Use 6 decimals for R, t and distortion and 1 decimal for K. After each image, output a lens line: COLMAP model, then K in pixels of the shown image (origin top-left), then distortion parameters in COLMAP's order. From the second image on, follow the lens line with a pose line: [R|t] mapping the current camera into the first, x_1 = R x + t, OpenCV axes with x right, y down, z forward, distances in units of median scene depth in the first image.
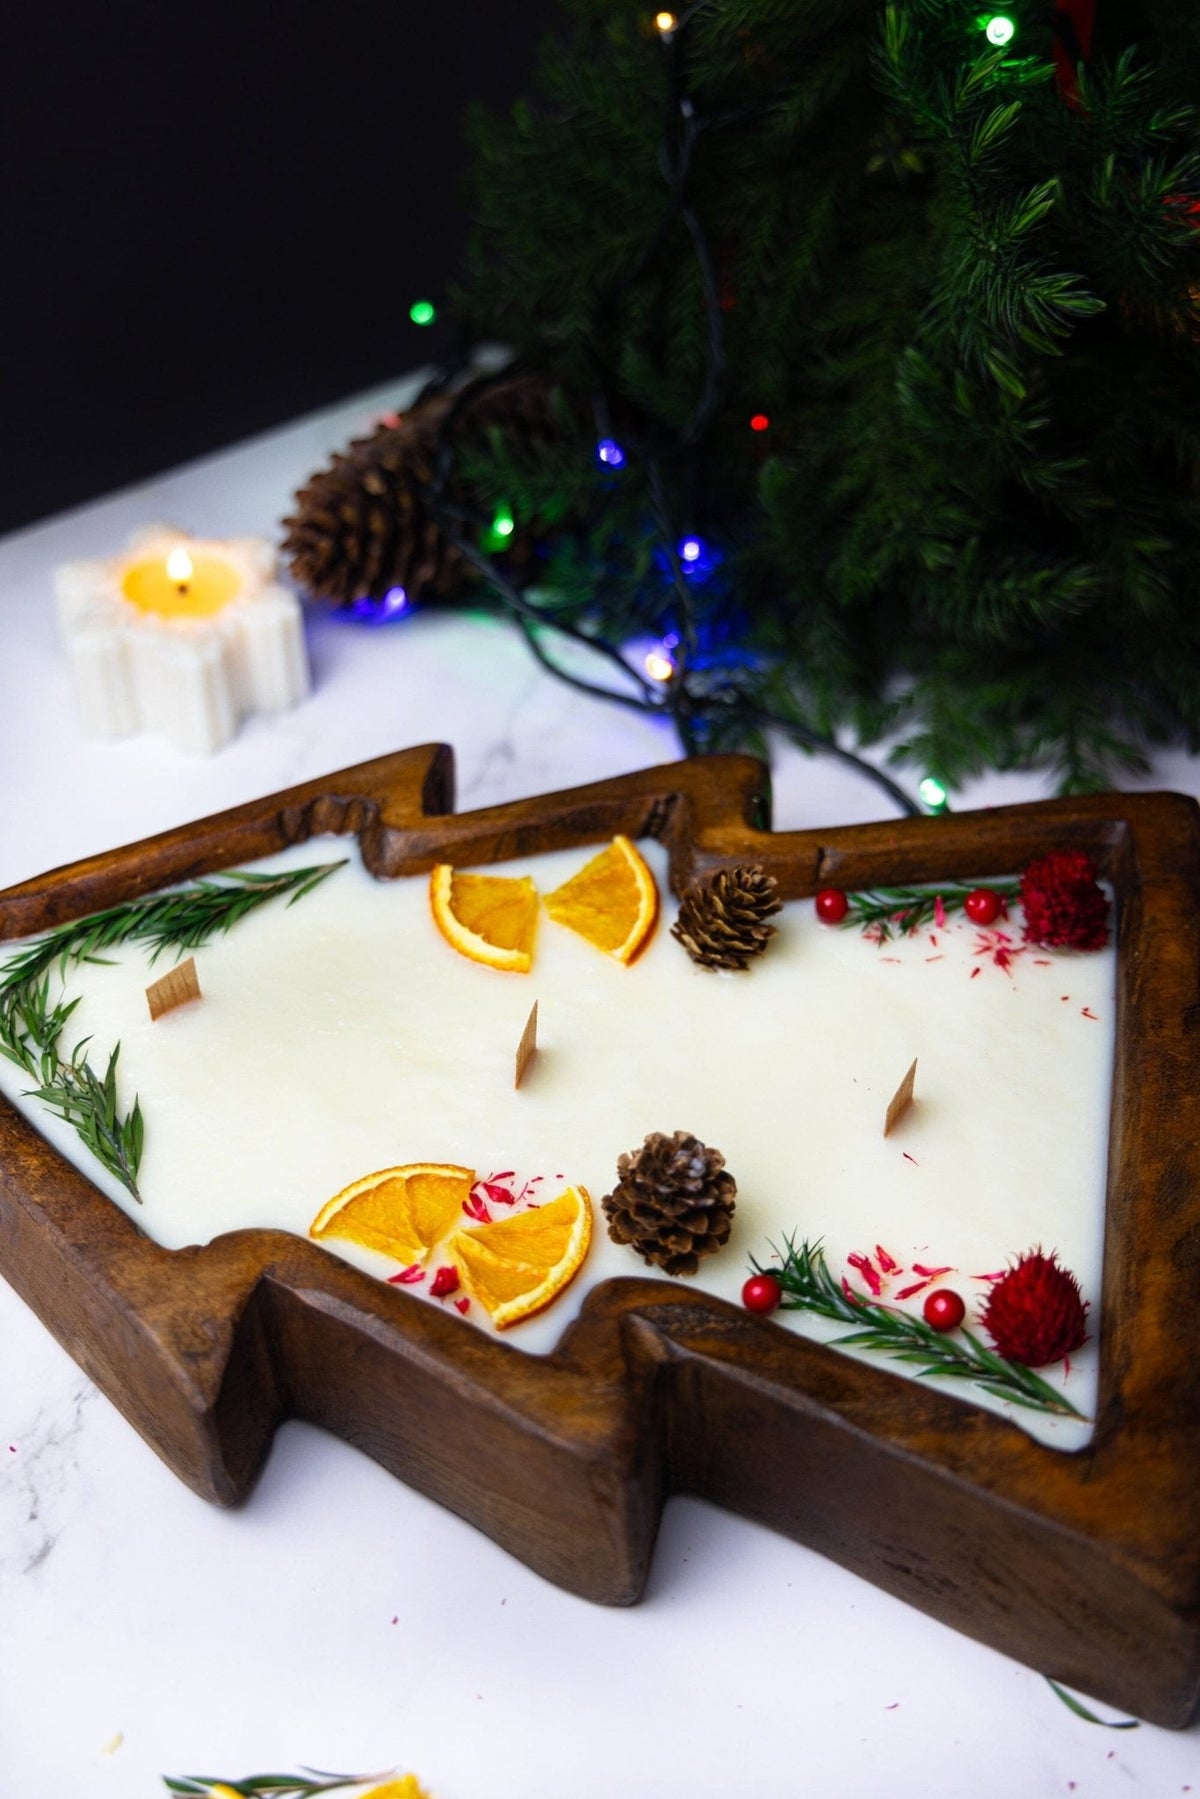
lens RADIAL K [[2431.4, 0, 600.0], [0, 2431.4, 899.5], [0, 0, 1]] dist [0.009333, -0.005693]
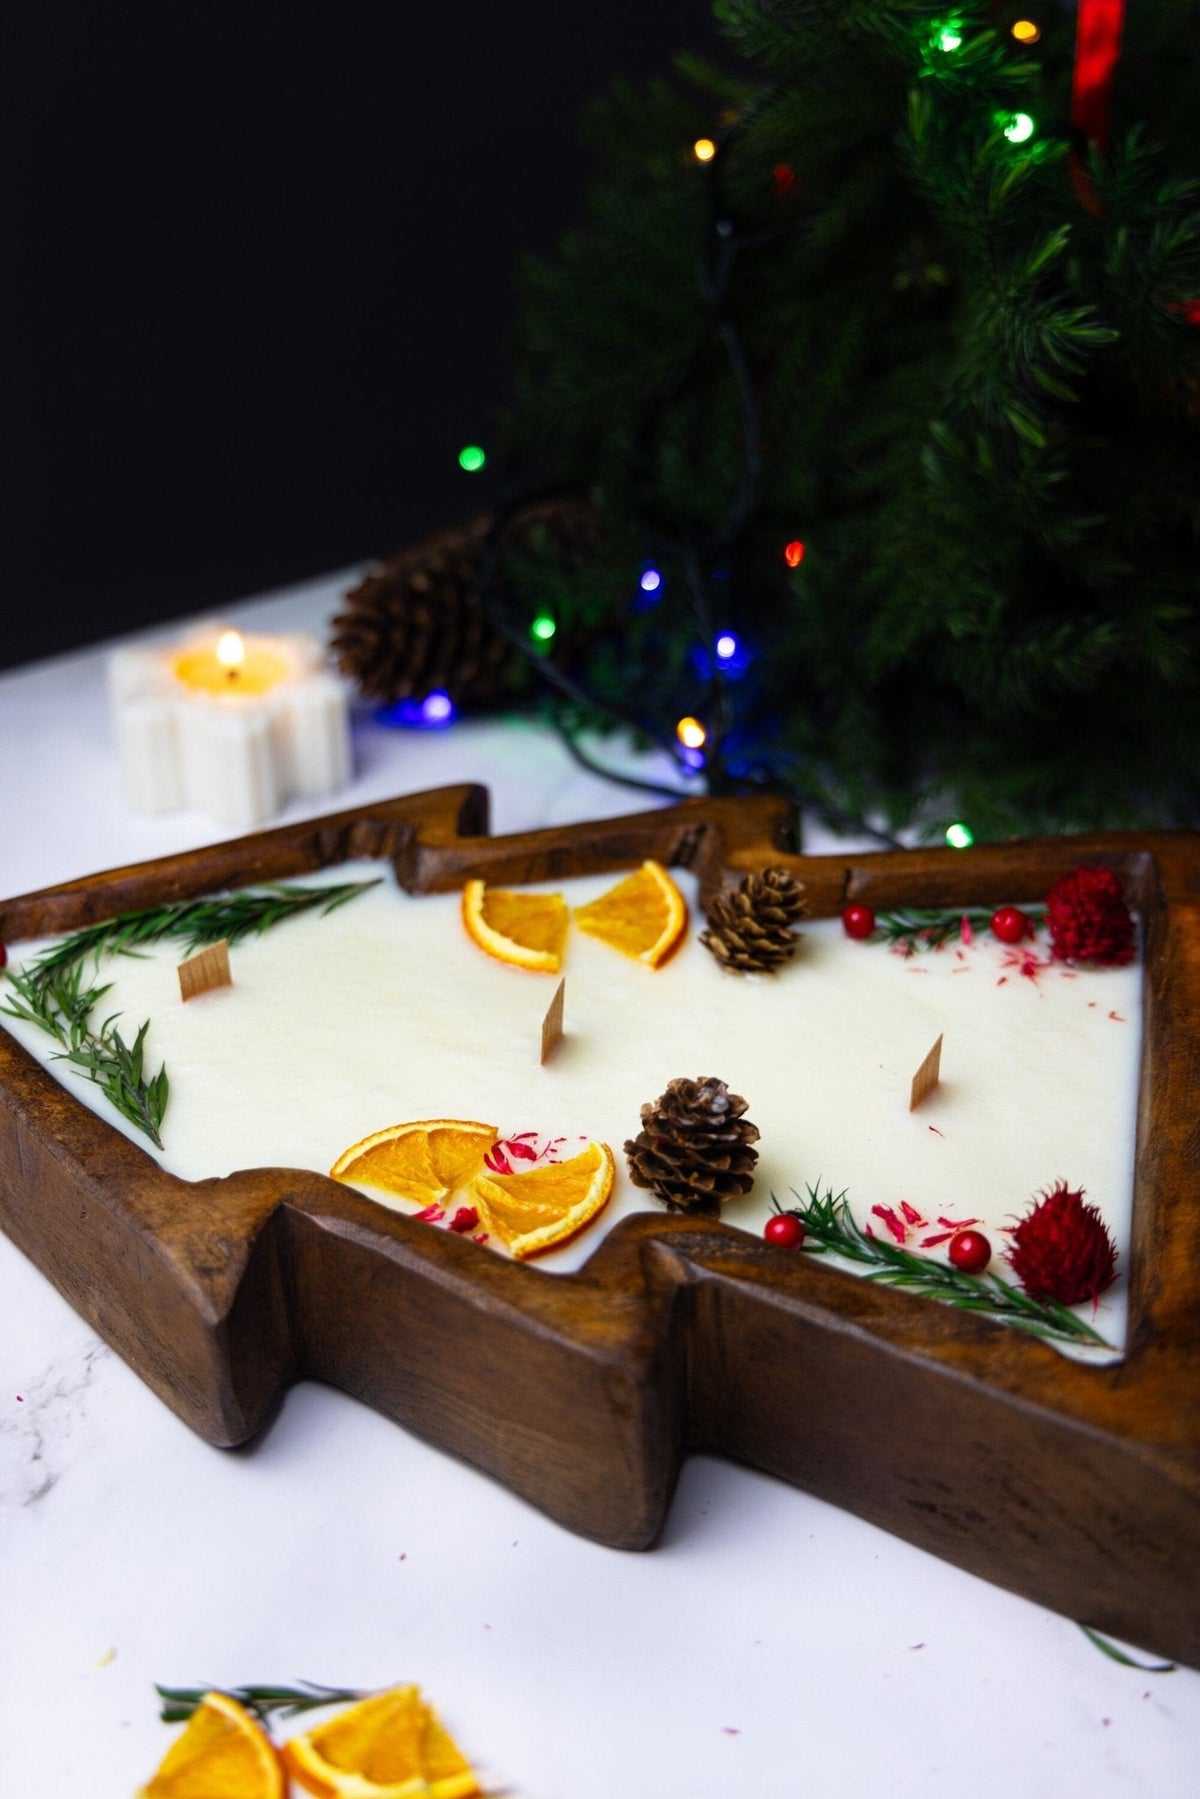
lens RADIAL K [[2431.4, 0, 600.0], [0, 2431.4, 899.5], [0, 0, 1]] dist [0.009333, -0.005693]
pose [[0.999676, 0.014369, -0.021024, 0.009428], [-0.017815, 0.984557, -0.174157, 0.179951], [0.018197, 0.174475, 0.984493, 0.003281]]
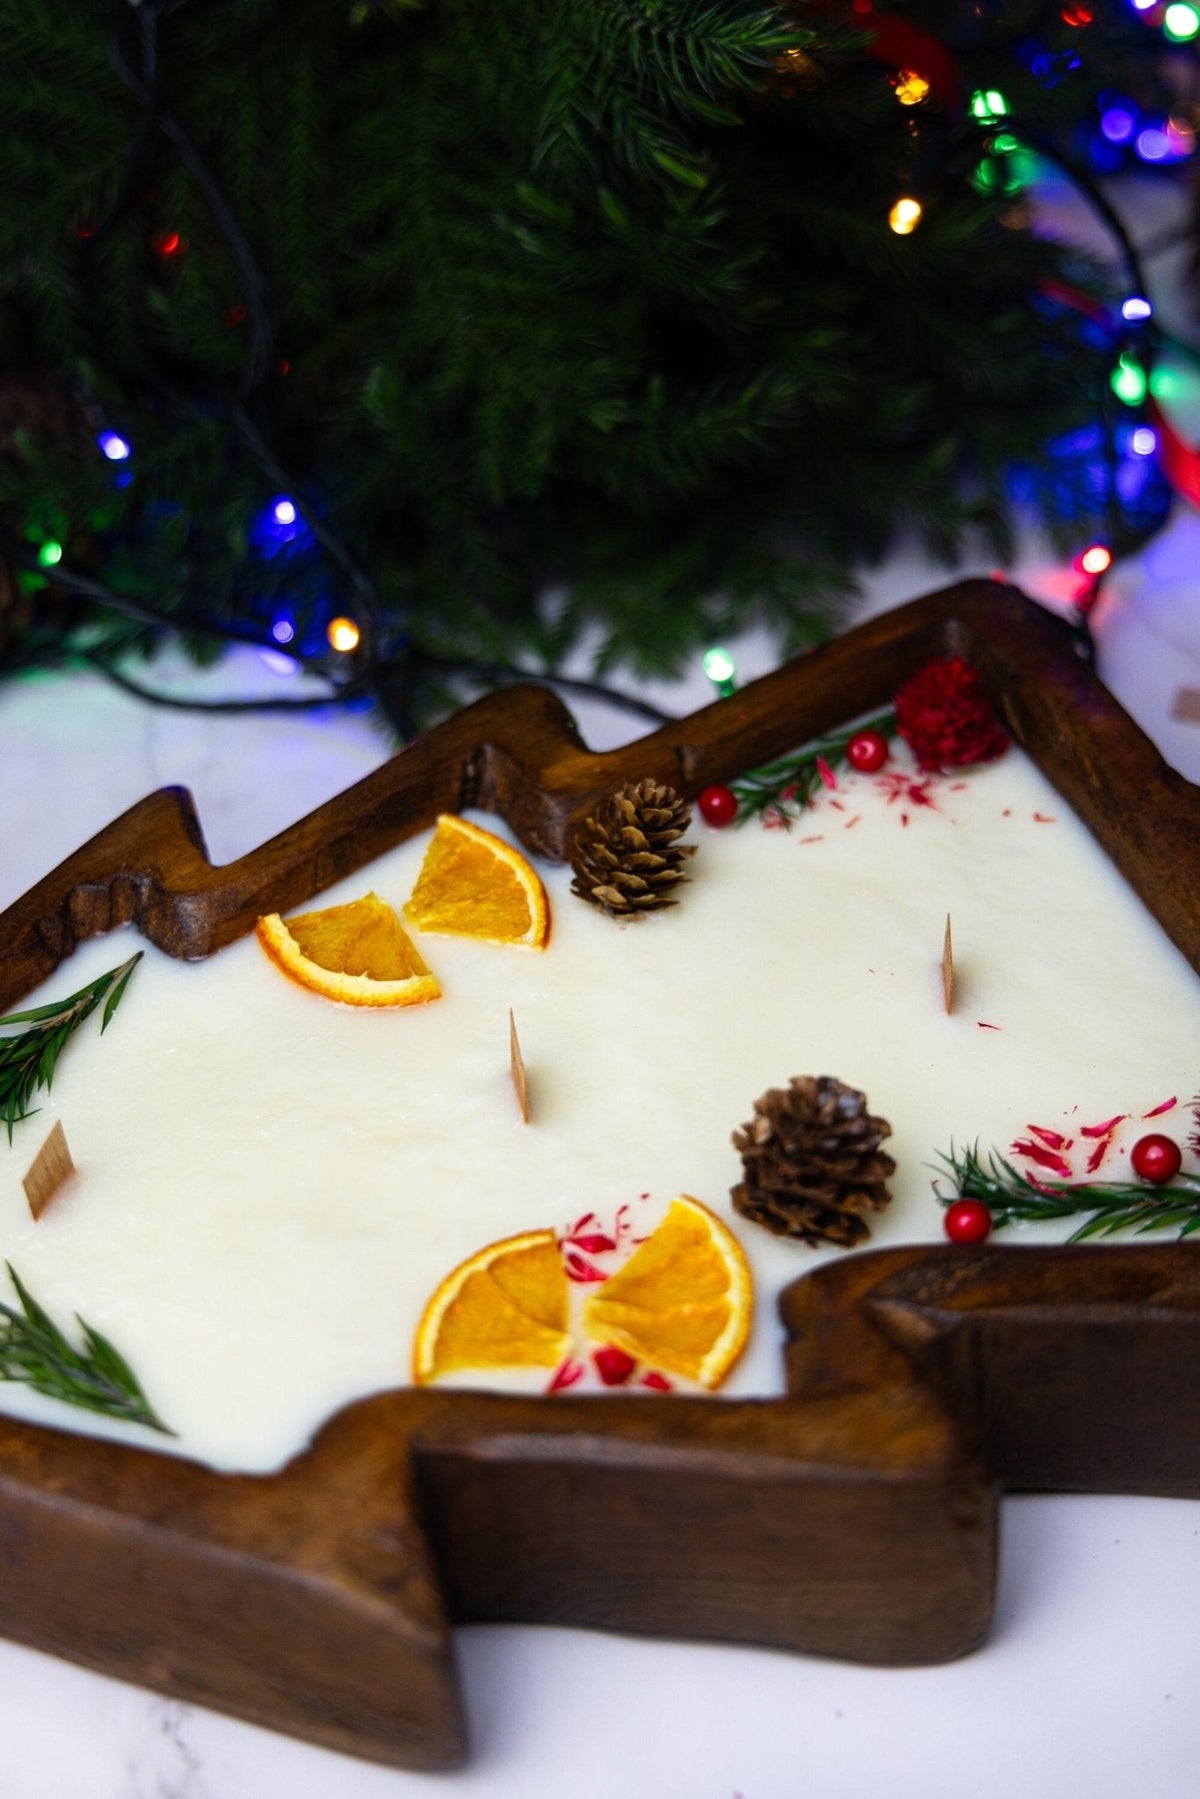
lens RADIAL K [[2431.4, 0, 600.0], [0, 2431.4, 899.5], [0, 0, 1]] dist [0.009333, -0.005693]
pose [[0.877413, -0.327568, 0.350494, -0.260101], [0.340625, 0.939849, 0.025667, -0.002468], [-0.337819, 0.096867, 0.936213, 0.238084]]
